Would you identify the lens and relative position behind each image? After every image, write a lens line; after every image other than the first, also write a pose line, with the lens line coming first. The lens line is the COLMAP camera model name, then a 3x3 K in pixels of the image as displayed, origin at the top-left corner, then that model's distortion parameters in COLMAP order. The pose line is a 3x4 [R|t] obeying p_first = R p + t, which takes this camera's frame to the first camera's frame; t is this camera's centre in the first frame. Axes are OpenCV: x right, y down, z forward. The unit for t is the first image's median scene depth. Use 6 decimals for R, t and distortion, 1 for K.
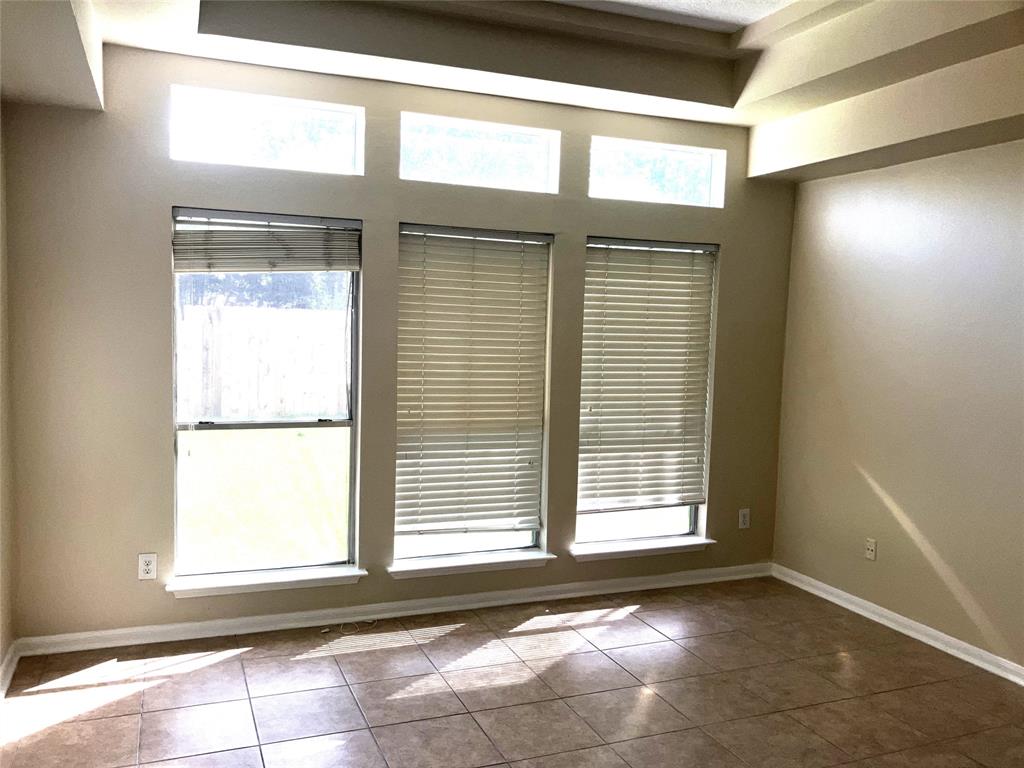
lens RADIAL K [[837.9, 0, 514.4], [0, 837.9, 381.2], [0, 0, 1]] dist [0.056880, -0.076092]
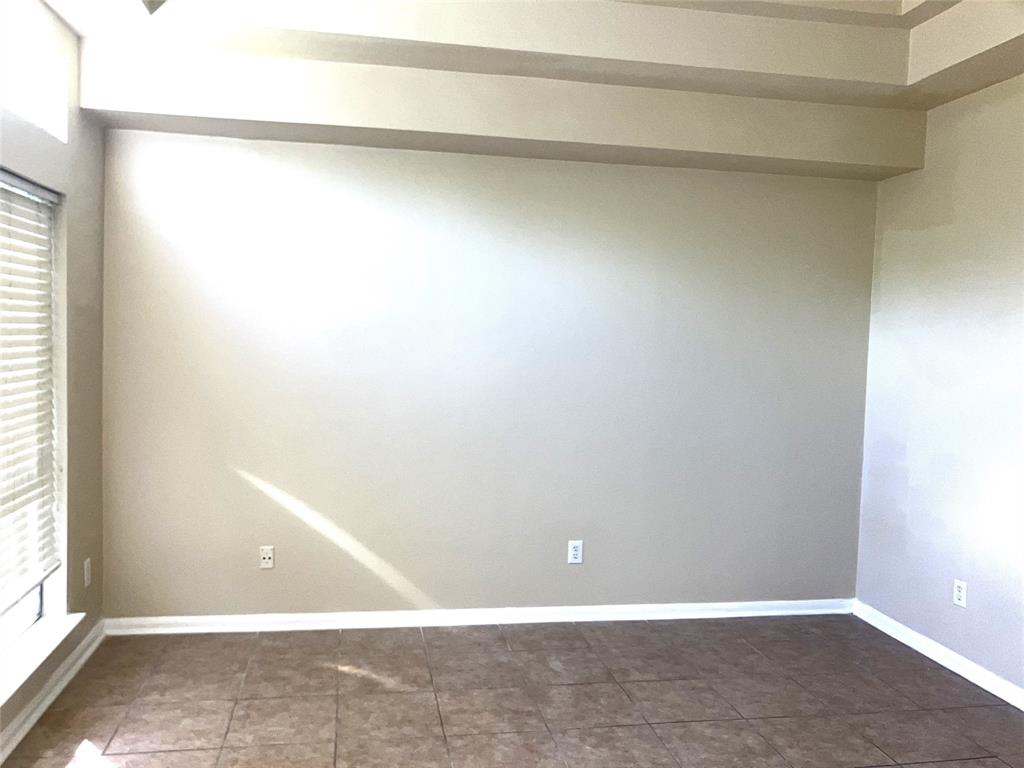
lens RADIAL K [[837.9, 0, 516.6], [0, 837.9, 389.1], [0, 0, 1]] dist [0.056880, -0.076092]
pose [[0.188185, -0.081113, 0.978778, -0.441437], [0.027175, 0.996632, 0.077368, -0.053485], [-0.981757, 0.012039, 0.189756, 0.577770]]
